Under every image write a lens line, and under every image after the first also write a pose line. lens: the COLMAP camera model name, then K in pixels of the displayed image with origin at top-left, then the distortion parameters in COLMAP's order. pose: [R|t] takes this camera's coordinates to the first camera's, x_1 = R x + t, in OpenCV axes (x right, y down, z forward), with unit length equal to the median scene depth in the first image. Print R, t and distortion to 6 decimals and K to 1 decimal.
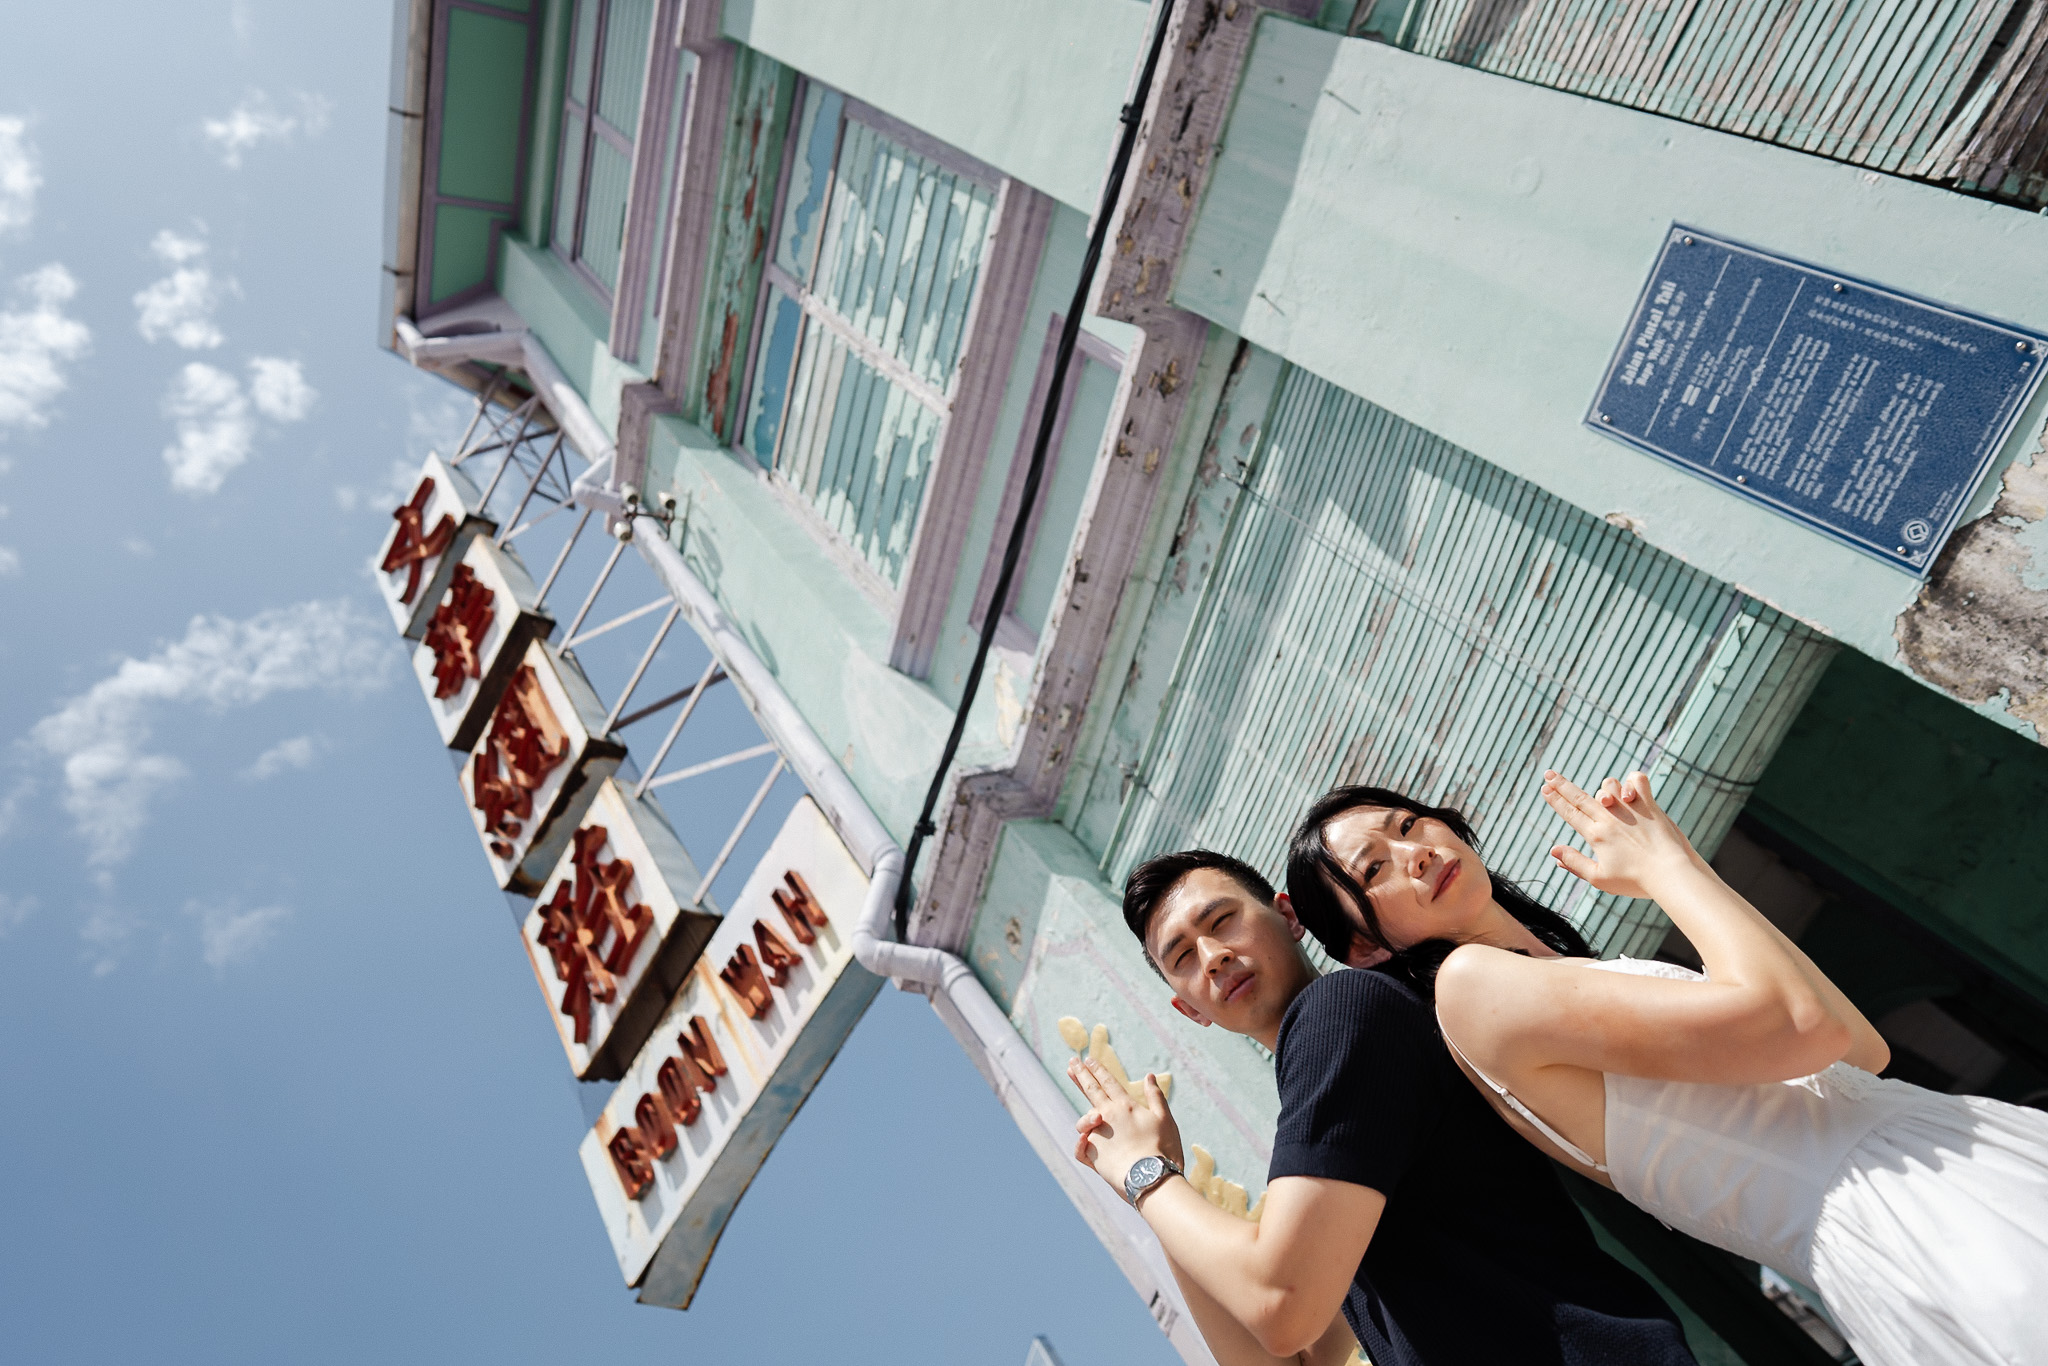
lens RADIAL K [[1342.1, 0, 1037.3], [0, 1342.1, 688.8], [0, 0, 1]] dist [-0.008426, 0.003883]
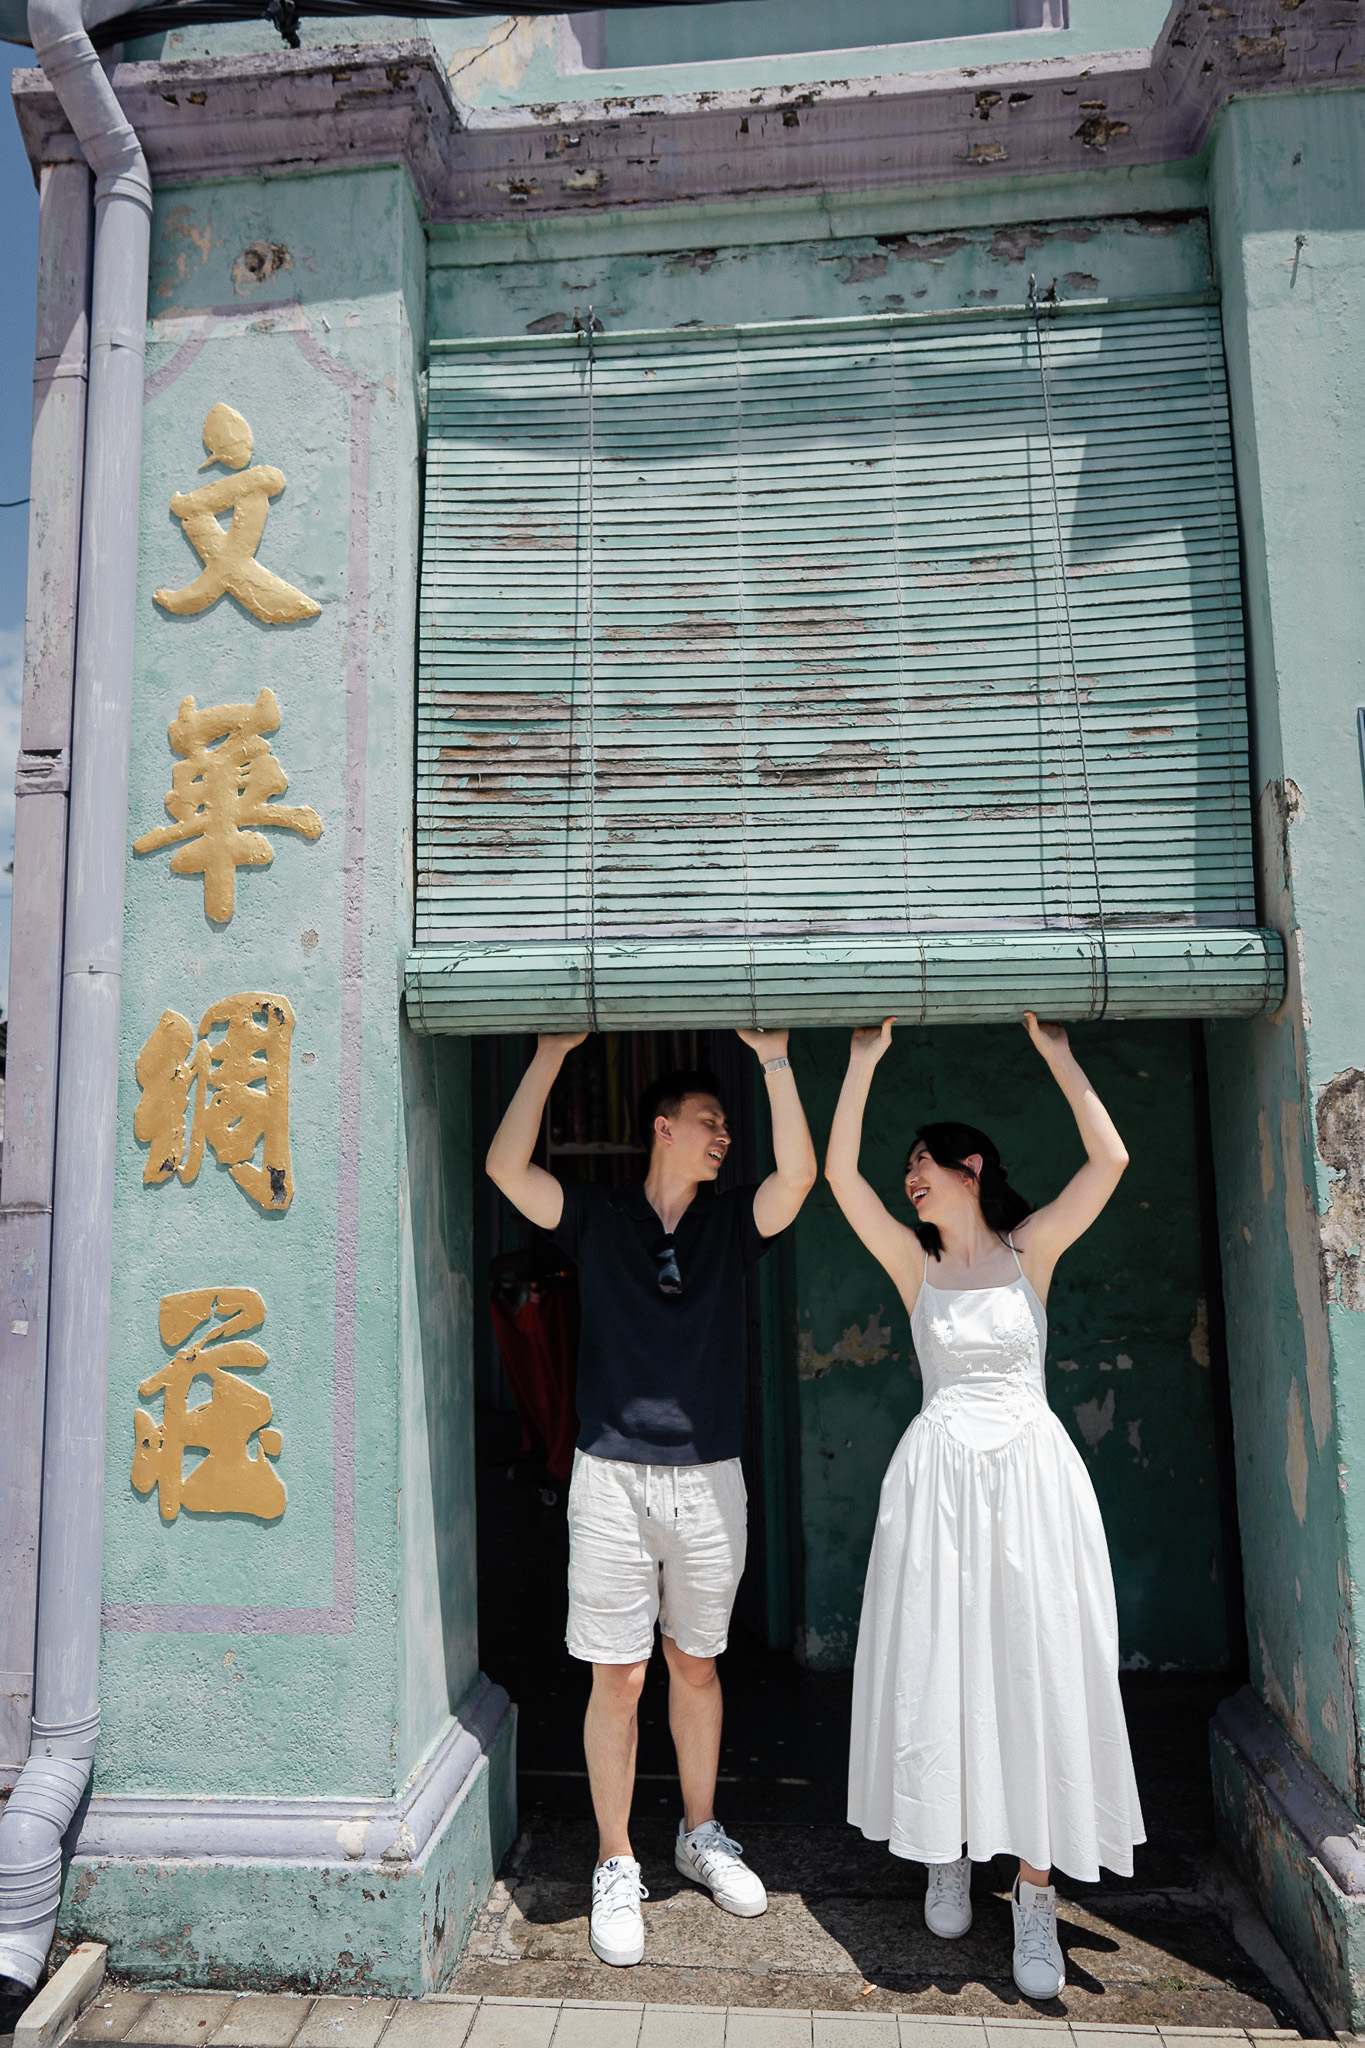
lens RADIAL K [[1357.2, 0, 642.9], [0, 1357.2, 988.3], [0, 0, 1]] dist [-0.009064, 0.000142]
pose [[0.349549, 0.608978, 0.712012, -0.208392], [-0.851822, 0.523020, -0.029148, 0.229609], [-0.390147, -0.596318, 0.701562, 0.241896]]
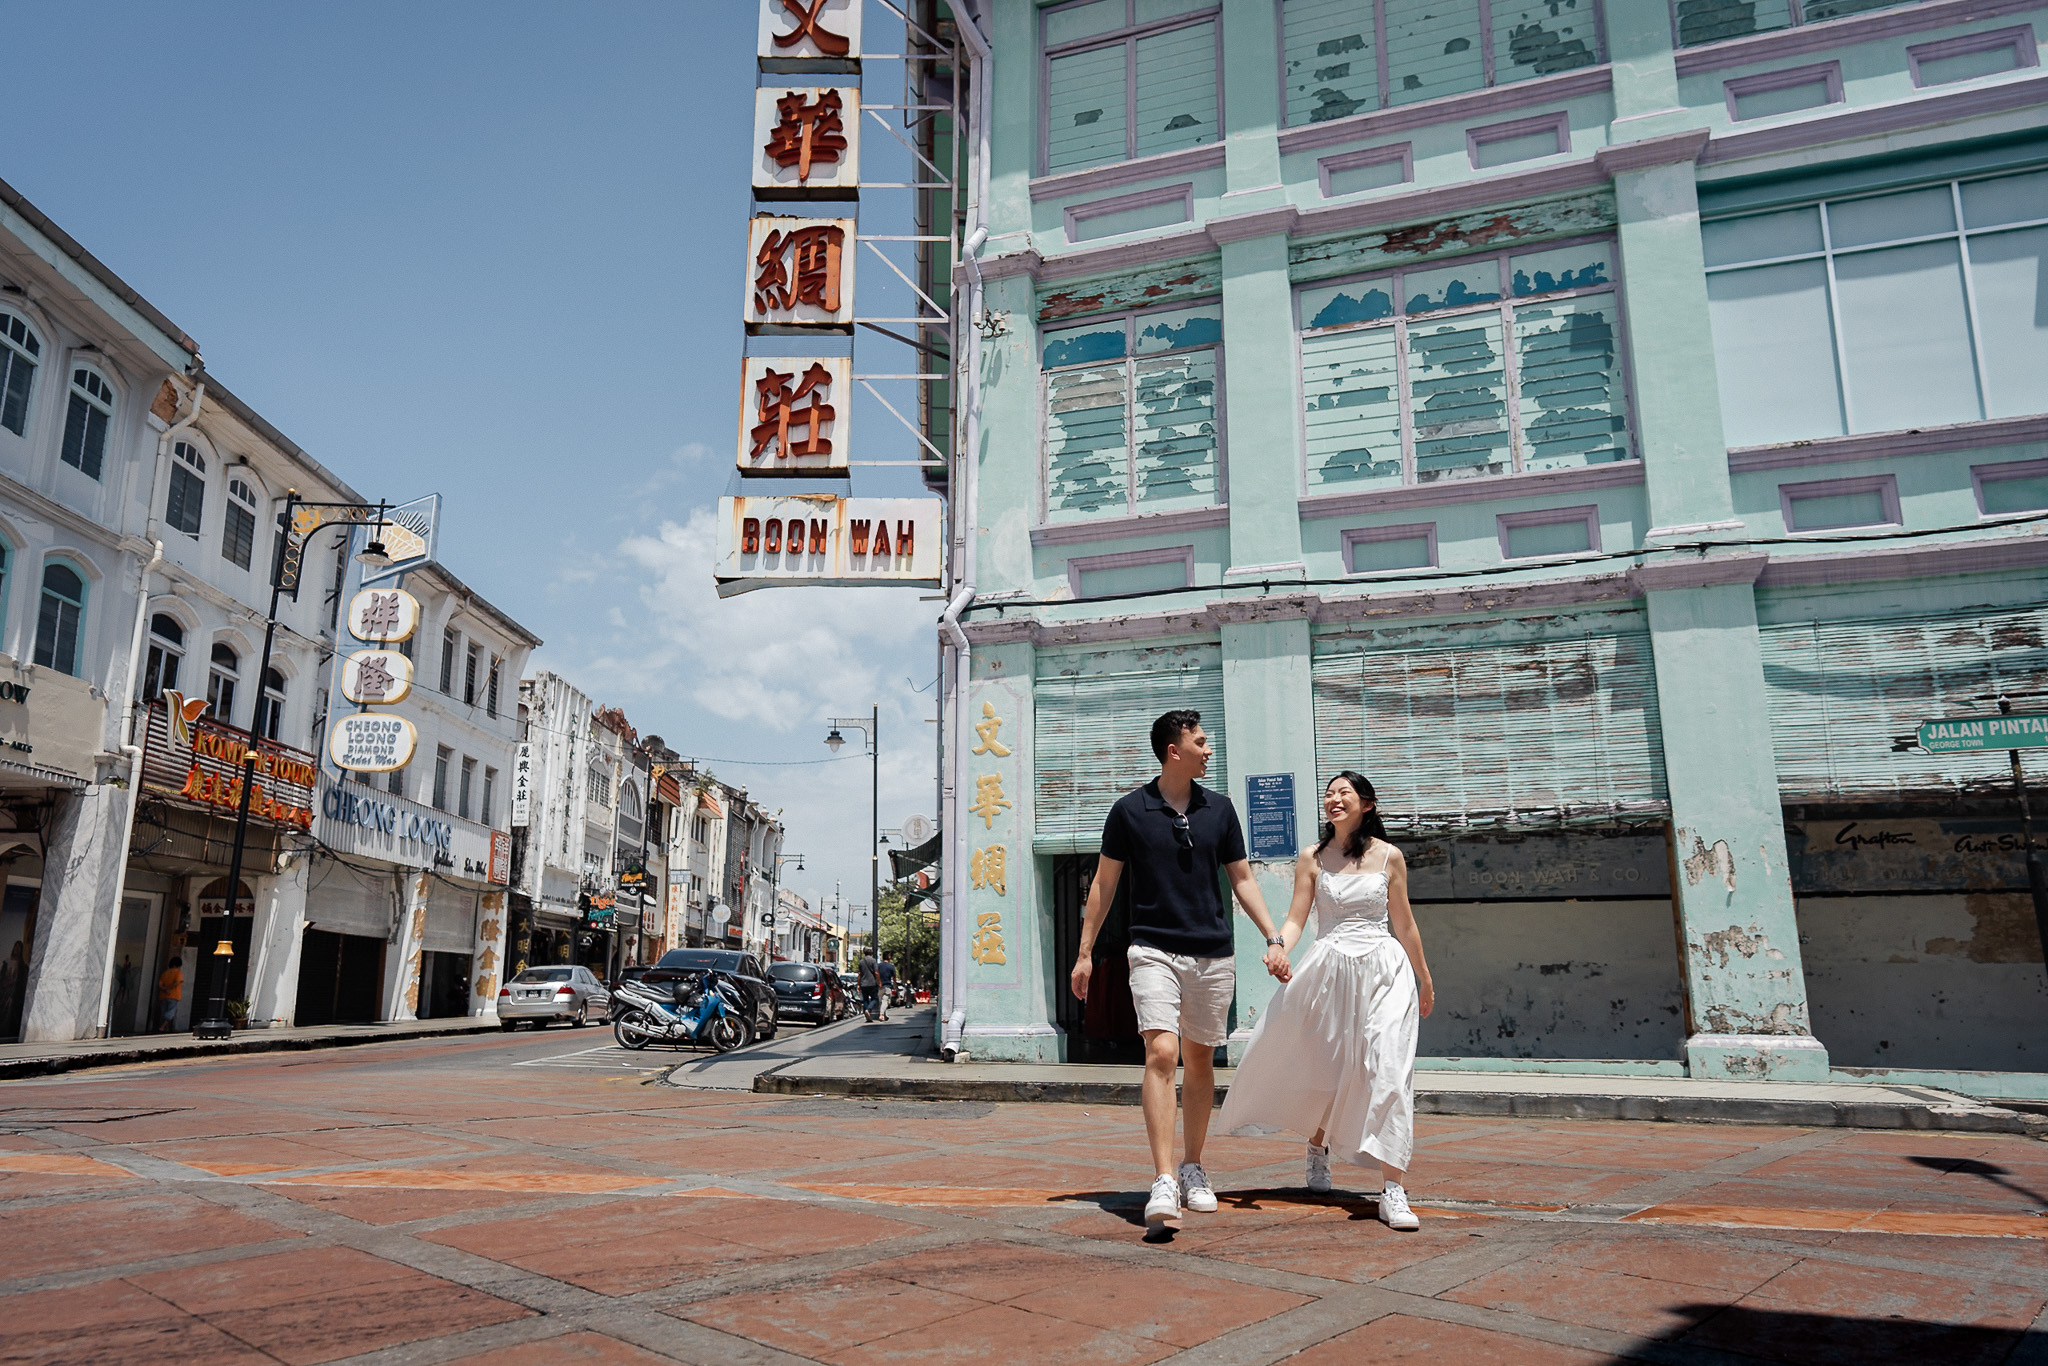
lens RADIAL K [[1357.2, 0, 1024.0], [0, 1357.2, 683.0], [0, 0, 1]] dist [-0.009064, 0.000142]
pose [[0.522580, 0.648662, 0.553306, -1.490764], [-0.824165, 0.550508, 0.133016, -0.212014], [-0.218317, -0.525527, 0.822289, -1.304123]]
